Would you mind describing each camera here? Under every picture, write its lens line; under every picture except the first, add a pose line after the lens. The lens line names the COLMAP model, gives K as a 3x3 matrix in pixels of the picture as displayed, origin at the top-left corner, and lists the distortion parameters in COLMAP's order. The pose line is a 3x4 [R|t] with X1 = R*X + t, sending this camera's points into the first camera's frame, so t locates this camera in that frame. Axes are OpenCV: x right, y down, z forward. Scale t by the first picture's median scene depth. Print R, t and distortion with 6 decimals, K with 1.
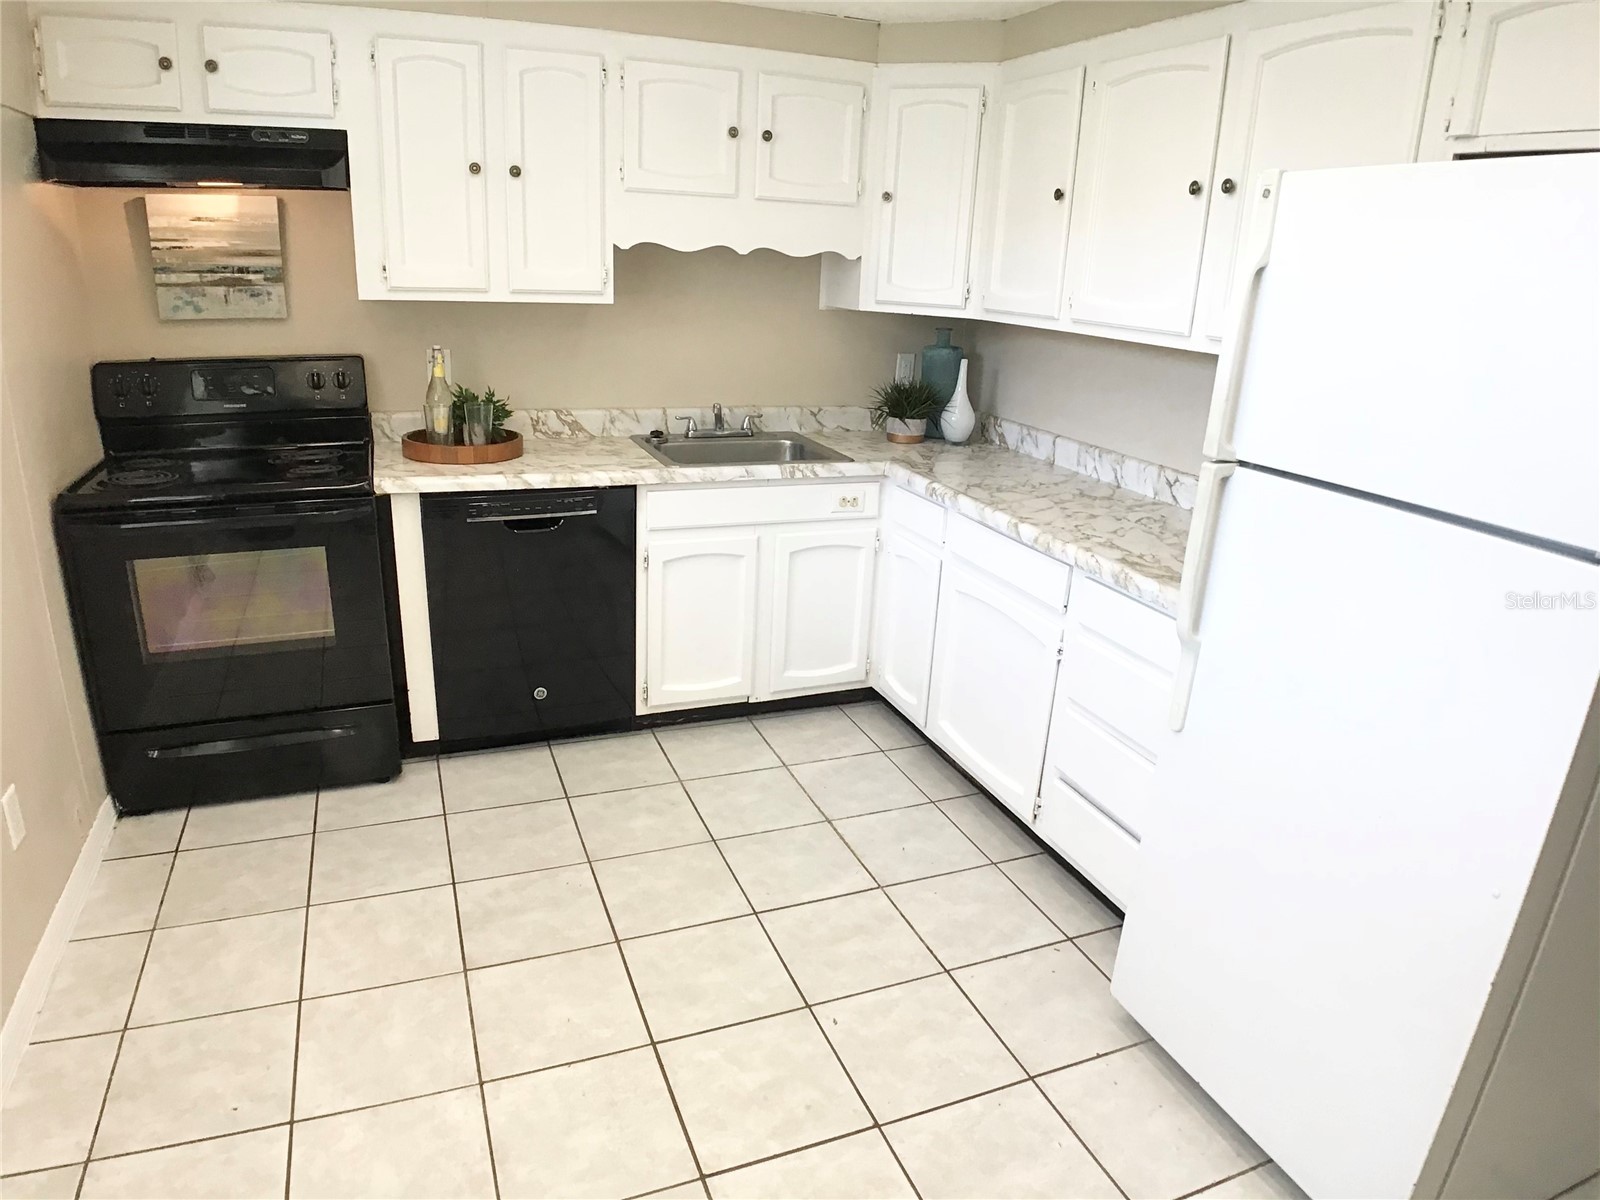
lens RADIAL K [[998.4, 0, 800.0], [0, 998.4, 600.0], [0, 0, 1]] dist [-0.077010, -0.001249]
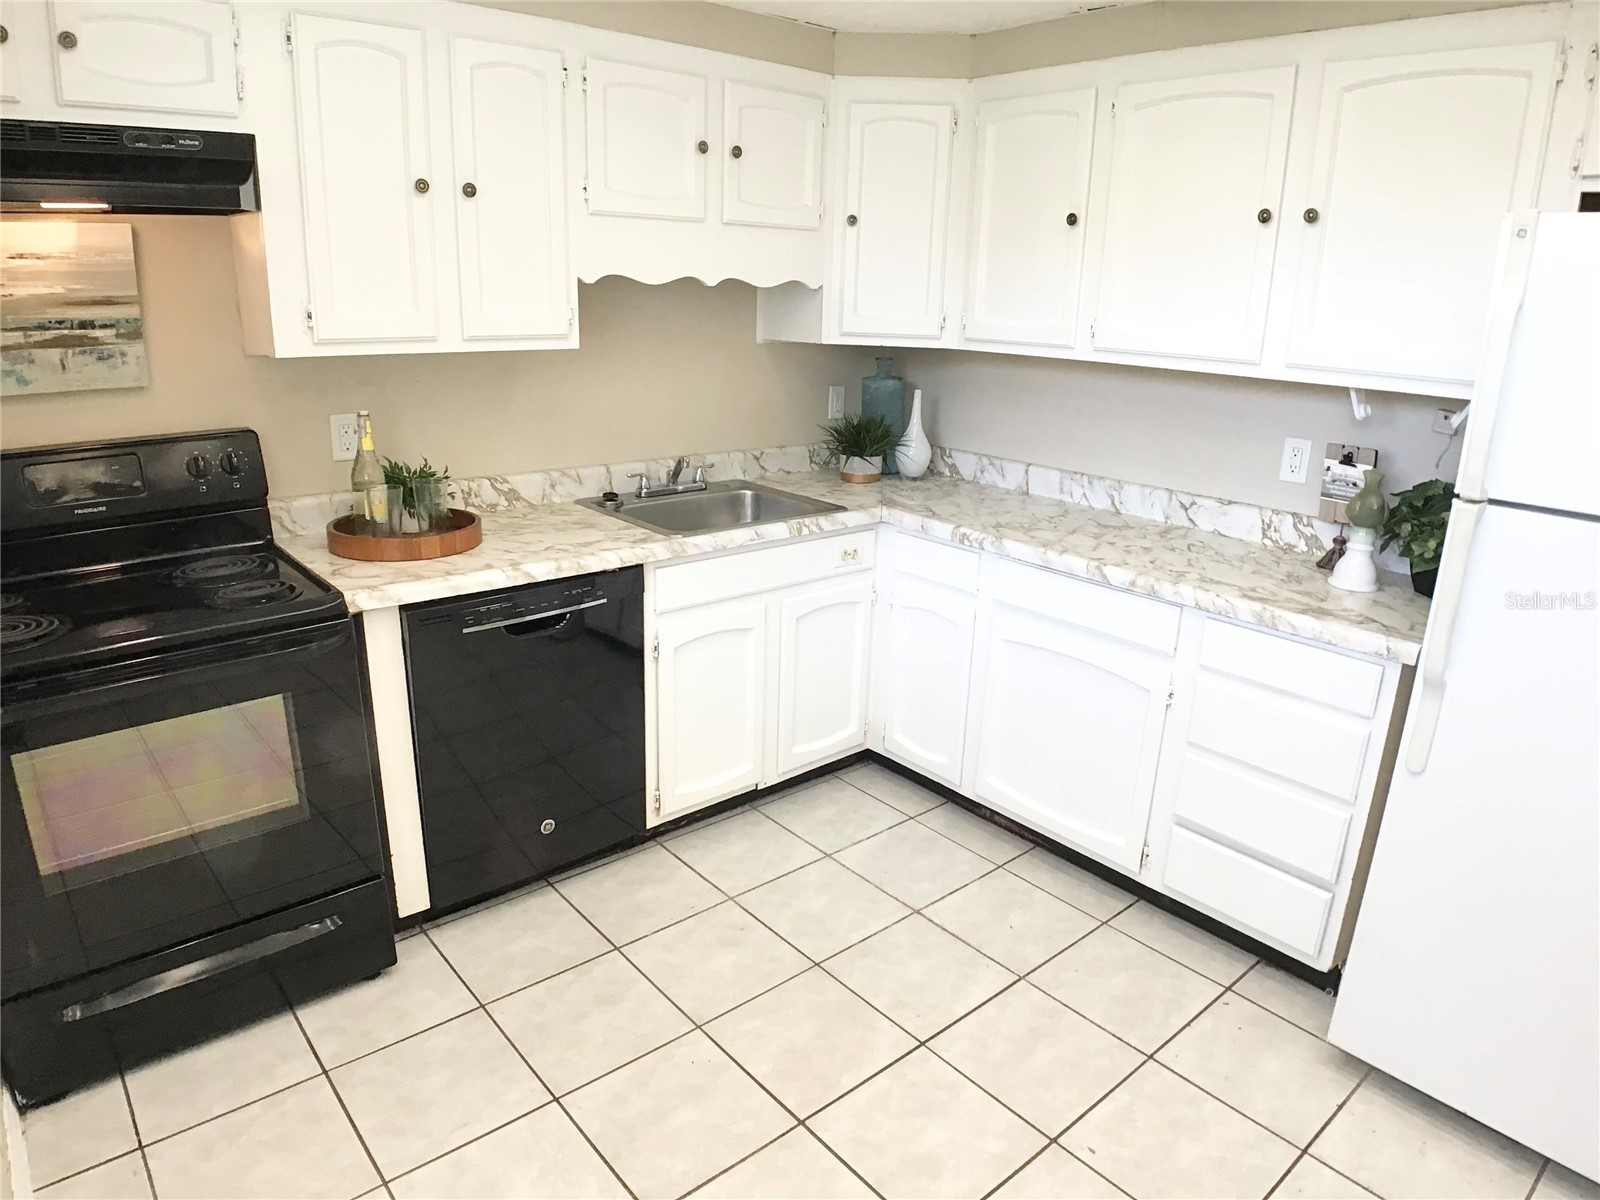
lens RADIAL K [[998.4, 0, 800.0], [0, 998.4, 600.0], [0, 0, 1]] dist [-0.077010, -0.001249]
pose [[0.948126, -0.114248, 0.296656, -0.285348], [0.118590, 0.992938, 0.003381, -0.069564], [-0.294947, 0.031975, 0.954979, 0.153355]]
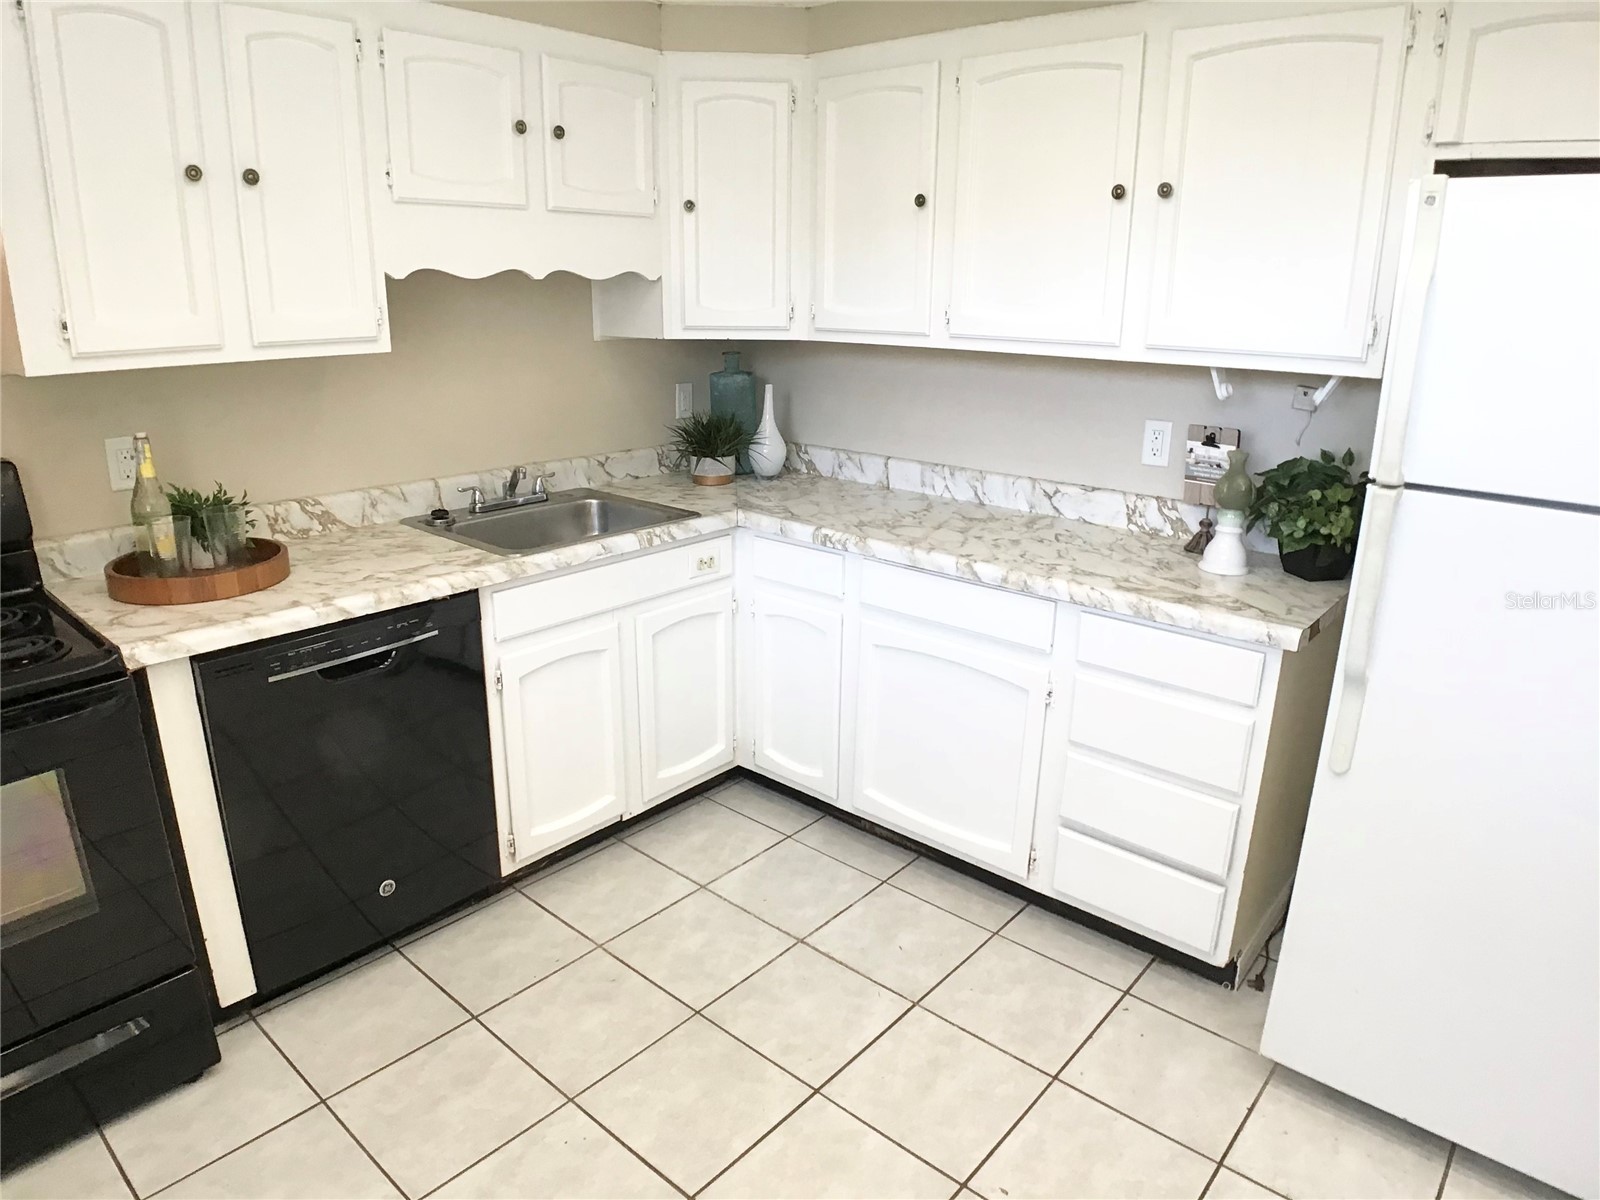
lens RADIAL K [[998.4, 0, 800.0], [0, 998.4, 600.0], [0, 0, 1]] dist [-0.077010, -0.001249]
pose [[0.890914, -0.170752, 0.420852, -0.258558], [0.175331, 0.984108, 0.028118, -0.081855], [-0.418965, 0.048738, 0.906694, 0.206461]]
